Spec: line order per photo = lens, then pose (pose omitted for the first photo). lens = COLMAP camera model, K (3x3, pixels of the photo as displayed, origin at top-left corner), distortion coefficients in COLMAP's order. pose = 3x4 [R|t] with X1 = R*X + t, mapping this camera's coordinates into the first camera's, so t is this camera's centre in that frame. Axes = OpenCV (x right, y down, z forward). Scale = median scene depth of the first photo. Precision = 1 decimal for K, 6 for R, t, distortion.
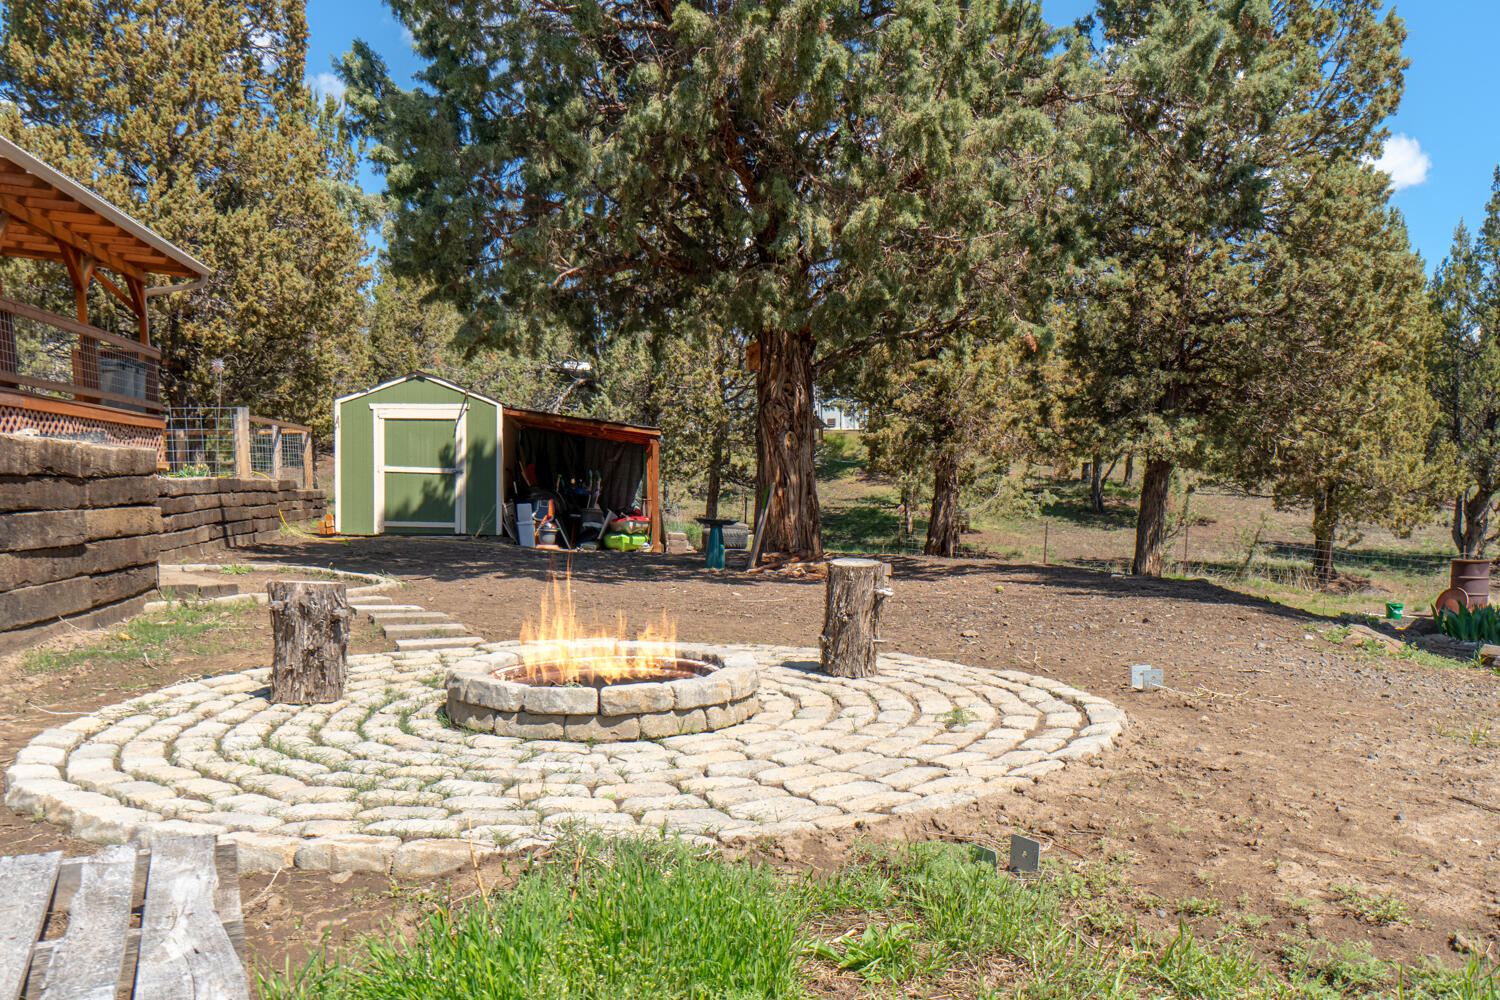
lens RADIAL K [[1171.0, 0, 742.3], [0, 1171.0, 615.1], [0, 0, 1]] dist [0.010077, 0.004205]
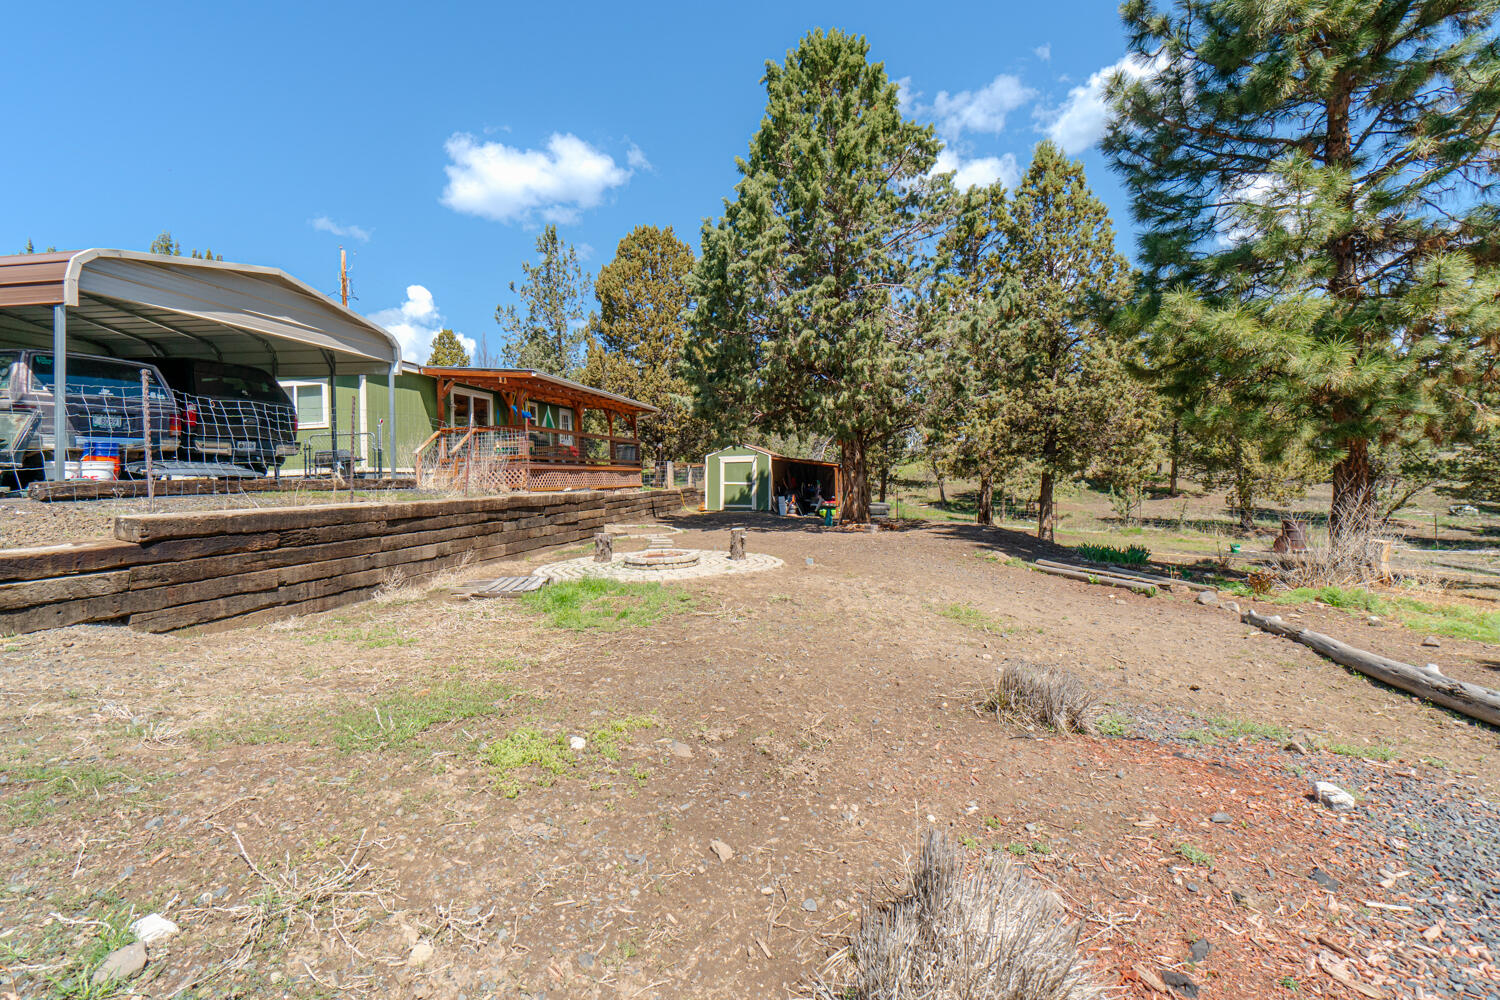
lens RADIAL K [[651.1, 0, 752.8], [0, 651.1, 489.6], [0, 0, 1]] dist [0.000602, 0.000693]
pose [[0.938661, -0.014968, -0.344517, 0.207444], [-0.015341, 0.996256, -0.085079, 0.001129], [0.344501, 0.085145, 0.934917, -0.224992]]
